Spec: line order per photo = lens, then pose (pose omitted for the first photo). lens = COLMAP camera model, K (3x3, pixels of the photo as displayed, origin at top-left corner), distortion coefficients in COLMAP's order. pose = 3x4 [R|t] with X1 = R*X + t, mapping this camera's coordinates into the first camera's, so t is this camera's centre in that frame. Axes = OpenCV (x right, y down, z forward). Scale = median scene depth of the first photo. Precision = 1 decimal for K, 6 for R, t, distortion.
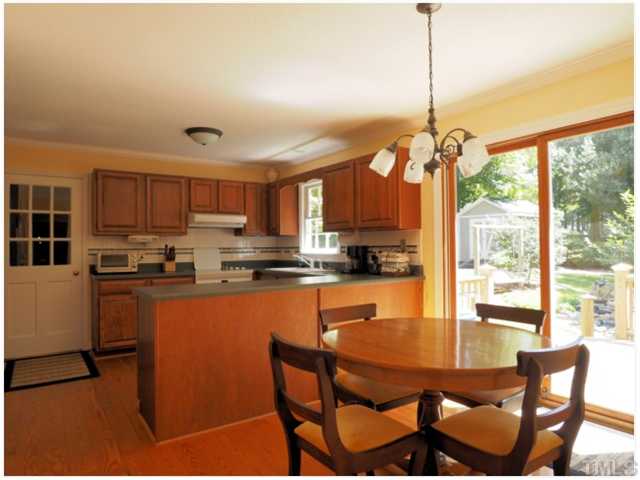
lens RADIAL K [[405.7, 0, 316.4], [0, 405.7, 241.8], [0, 0, 1]] dist [-0.030488, 0.001597]
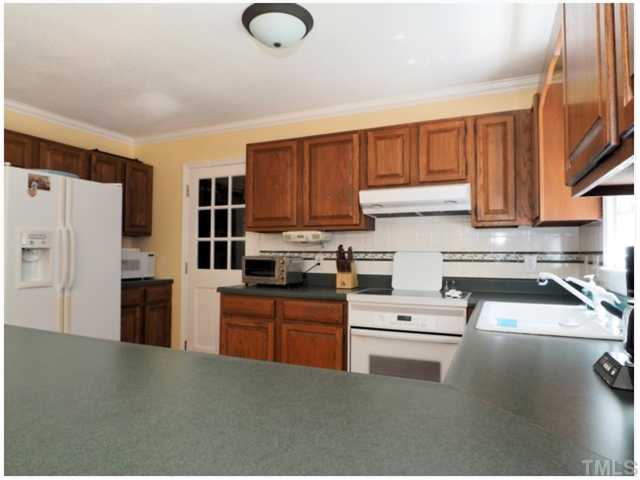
lens RADIAL K [[405.7, 0, 317.9], [0, 405.7, 239.3], [0, 0, 1]] dist [-0.030488, 0.001597]
pose [[0.514443, -0.014593, -0.857400, 0.149660], [0.003115, 0.999880, -0.015149, 0.007357], [0.857519, 0.005122, 0.514427, 0.646129]]
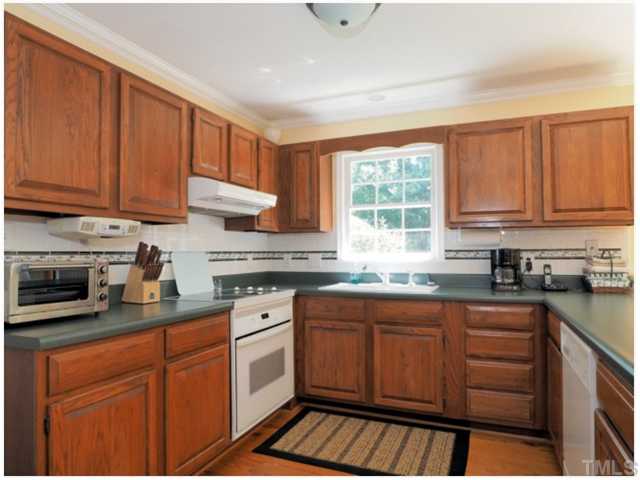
lens RADIAL K [[405.7, 0, 323.8], [0, 405.7, 240.9], [0, 0, 1]] dist [-0.030488, 0.001597]
pose [[0.838004, 0.020978, 0.545261, -0.446228], [-0.010732, 0.999701, -0.021968, 0.012511], [-0.545559, 0.012558, 0.837978, 0.521087]]
